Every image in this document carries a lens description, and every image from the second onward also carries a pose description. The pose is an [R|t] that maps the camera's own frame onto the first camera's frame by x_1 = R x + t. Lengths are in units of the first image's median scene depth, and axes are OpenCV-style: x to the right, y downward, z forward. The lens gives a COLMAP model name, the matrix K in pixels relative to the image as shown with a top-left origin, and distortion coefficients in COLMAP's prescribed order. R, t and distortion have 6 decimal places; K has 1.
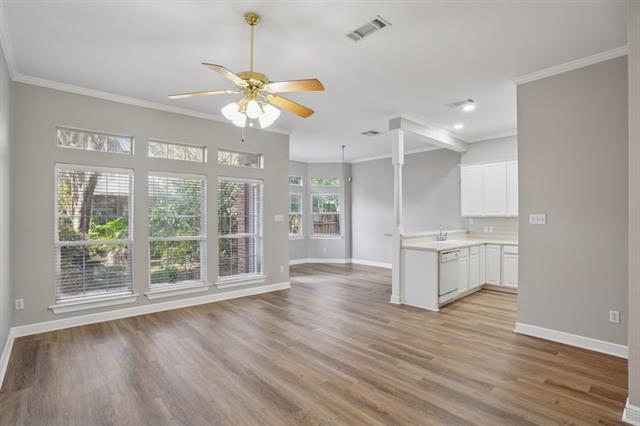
lens RADIAL K [[313.7, 0, 318.6], [0, 313.7, 214.2], [0, 0, 1]] dist [-0.015478, 0.000424]
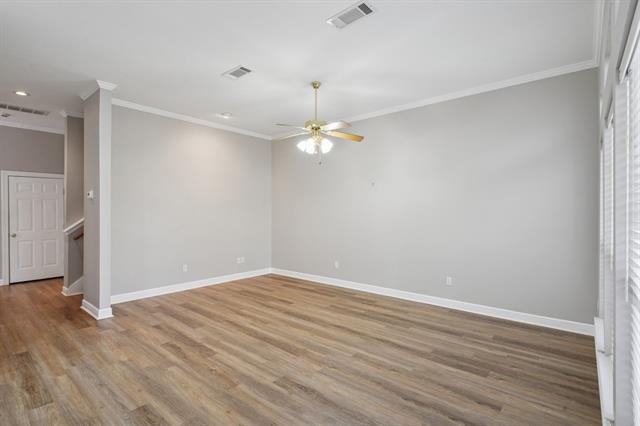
lens RADIAL K [[313.7, 0, 321.4], [0, 313.7, 209.7], [0, 0, 1]] dist [-0.015478, 0.000424]
pose [[-0.989550, -0.000069, -0.144188, -0.008000], [0.001089, 0.999968, -0.007949, 0.012597], [0.144184, -0.008022, -0.989518, 1.610463]]
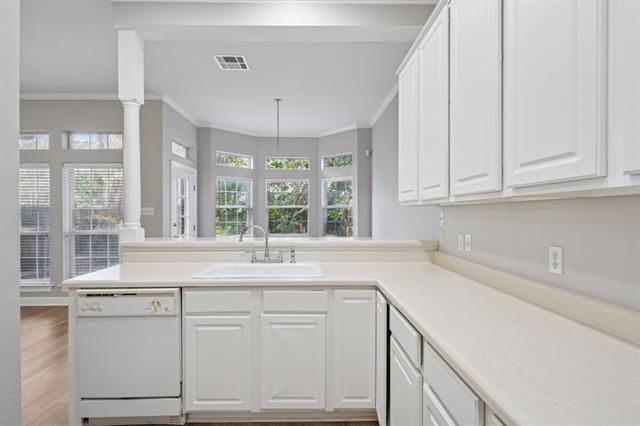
lens RADIAL K [[324.2, 0, 320.9], [0, 324.2, 213.8], [0, 0, 1]] dist [0.055682, -0.000470]
pose [[0.771322, 0.010926, -0.636351, 0.888258], [0.001825, 0.999811, 0.019379, 0.005382], [0.636442, -0.016109, 0.771156, 0.789707]]
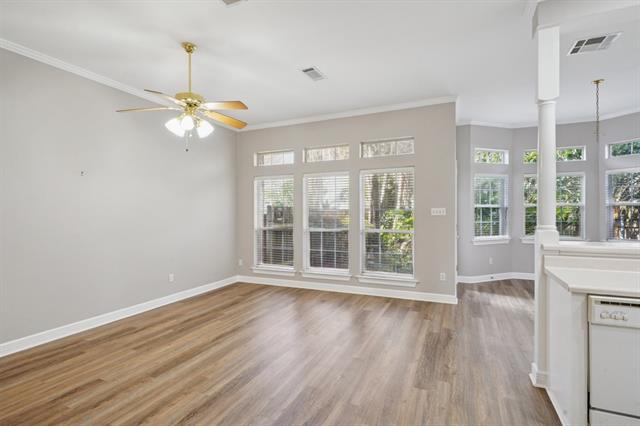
lens RADIAL K [[313.7, 0, 320.0], [0, 313.7, 213.1], [0, 0, 1]] dist [-0.015478, 0.000424]
pose [[0.414206, 0.003568, -0.910176, 0.695626], [0.014188, 0.999846, 0.010377, 0.006497], [0.910073, -0.017211, 0.414091, 0.605666]]
